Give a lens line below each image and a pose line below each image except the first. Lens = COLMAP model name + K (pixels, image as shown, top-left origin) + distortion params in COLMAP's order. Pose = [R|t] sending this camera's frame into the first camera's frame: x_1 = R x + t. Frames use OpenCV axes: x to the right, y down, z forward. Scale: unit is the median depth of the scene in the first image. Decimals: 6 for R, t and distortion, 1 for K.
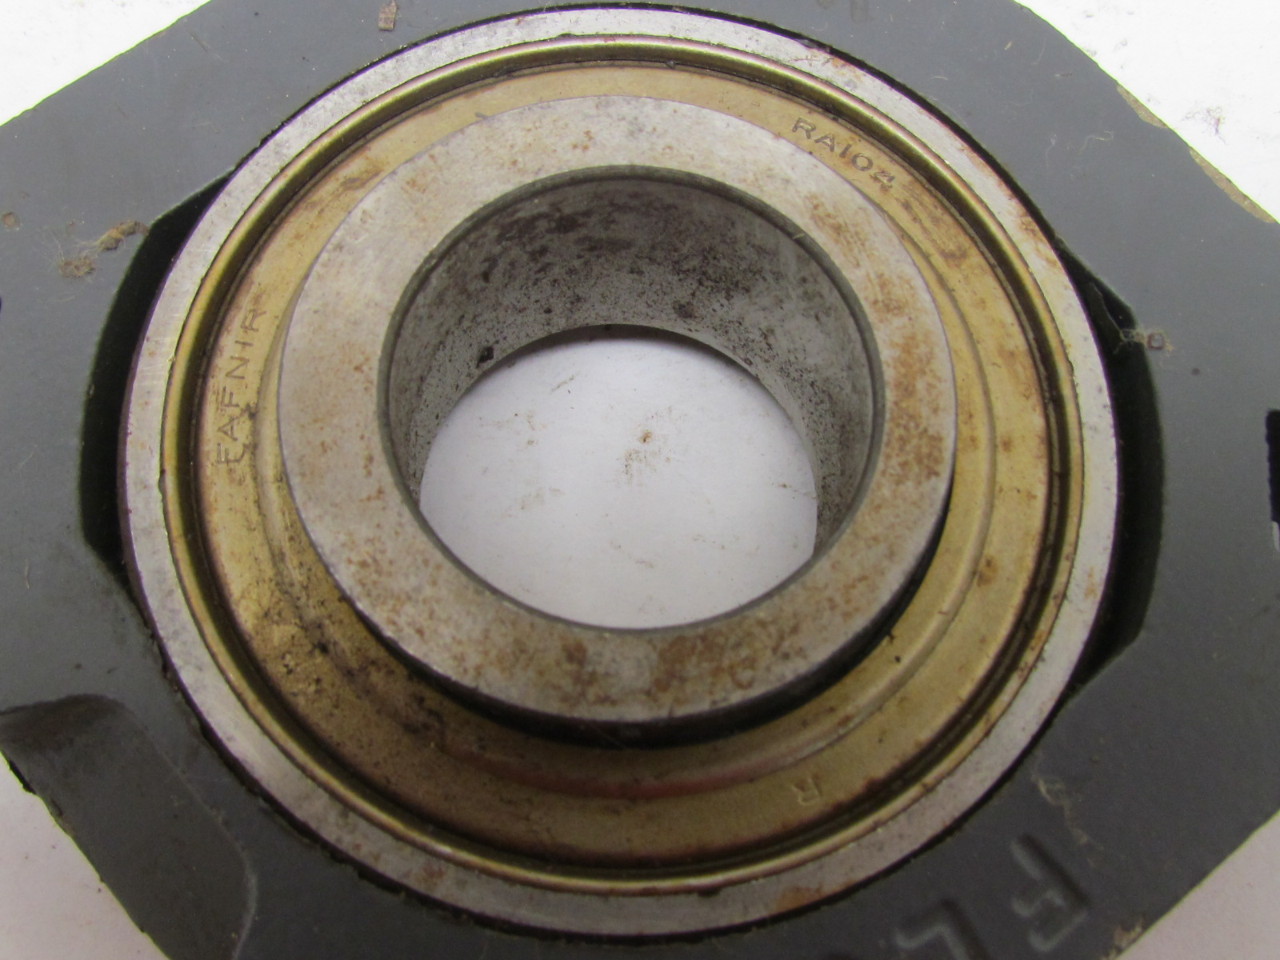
lens RADIAL K [[1513.4, 0, 633.6], [0, 1513.4, 479.5], [0, 0, 1]] dist [-0.013519, -0.016419]
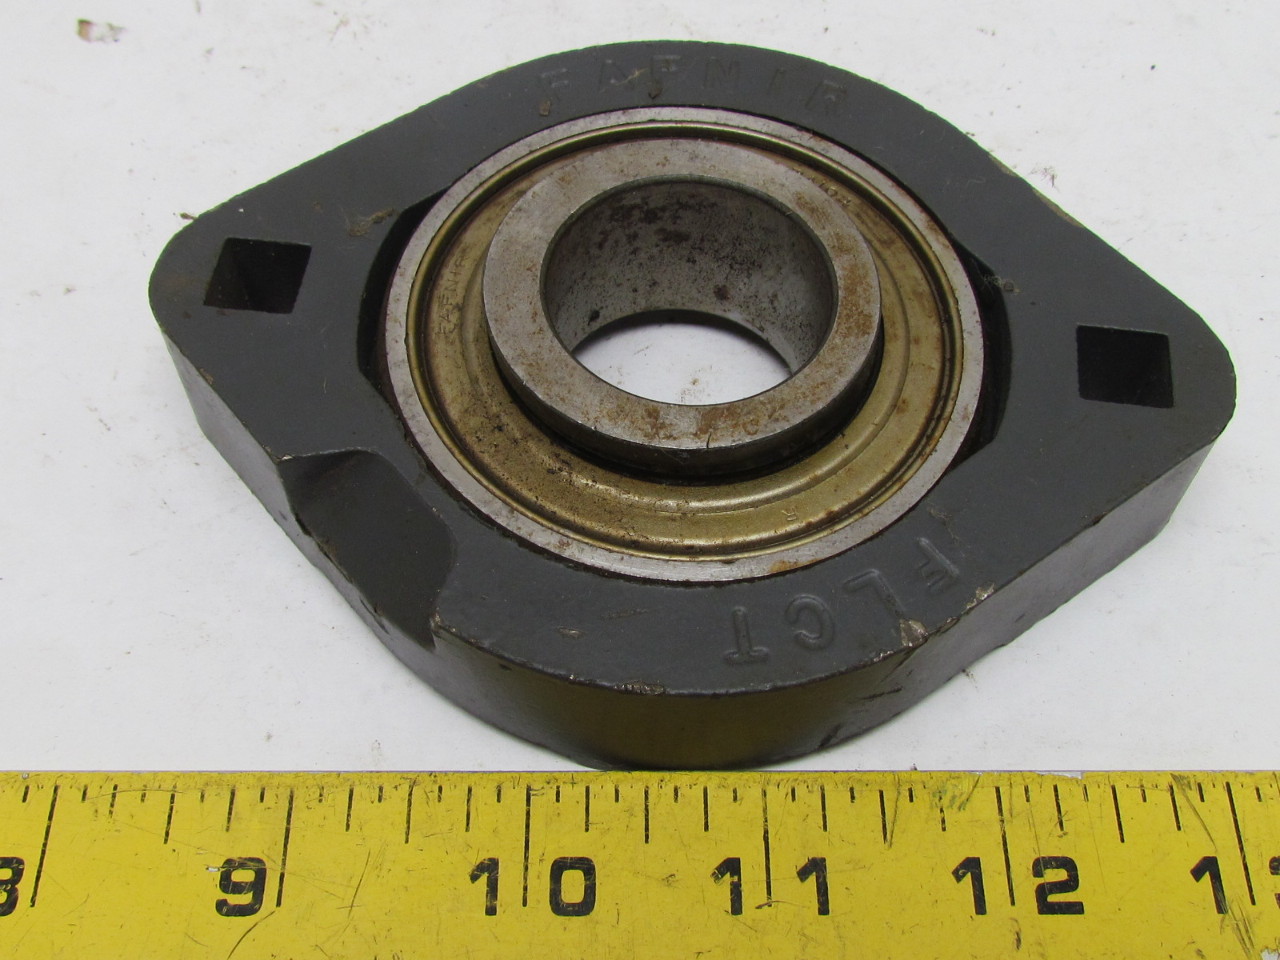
lens RADIAL K [[1513.4, 0, 633.6], [0, 1513.4, 479.5], [0, 0, 1]] dist [-0.013519, -0.016419]
pose [[0.999228, 0.024086, -0.031031, -0.004726], [-0.030477, 0.973748, -0.225581, 0.505974], [0.024783, 0.226352, 0.973730, -0.572027]]
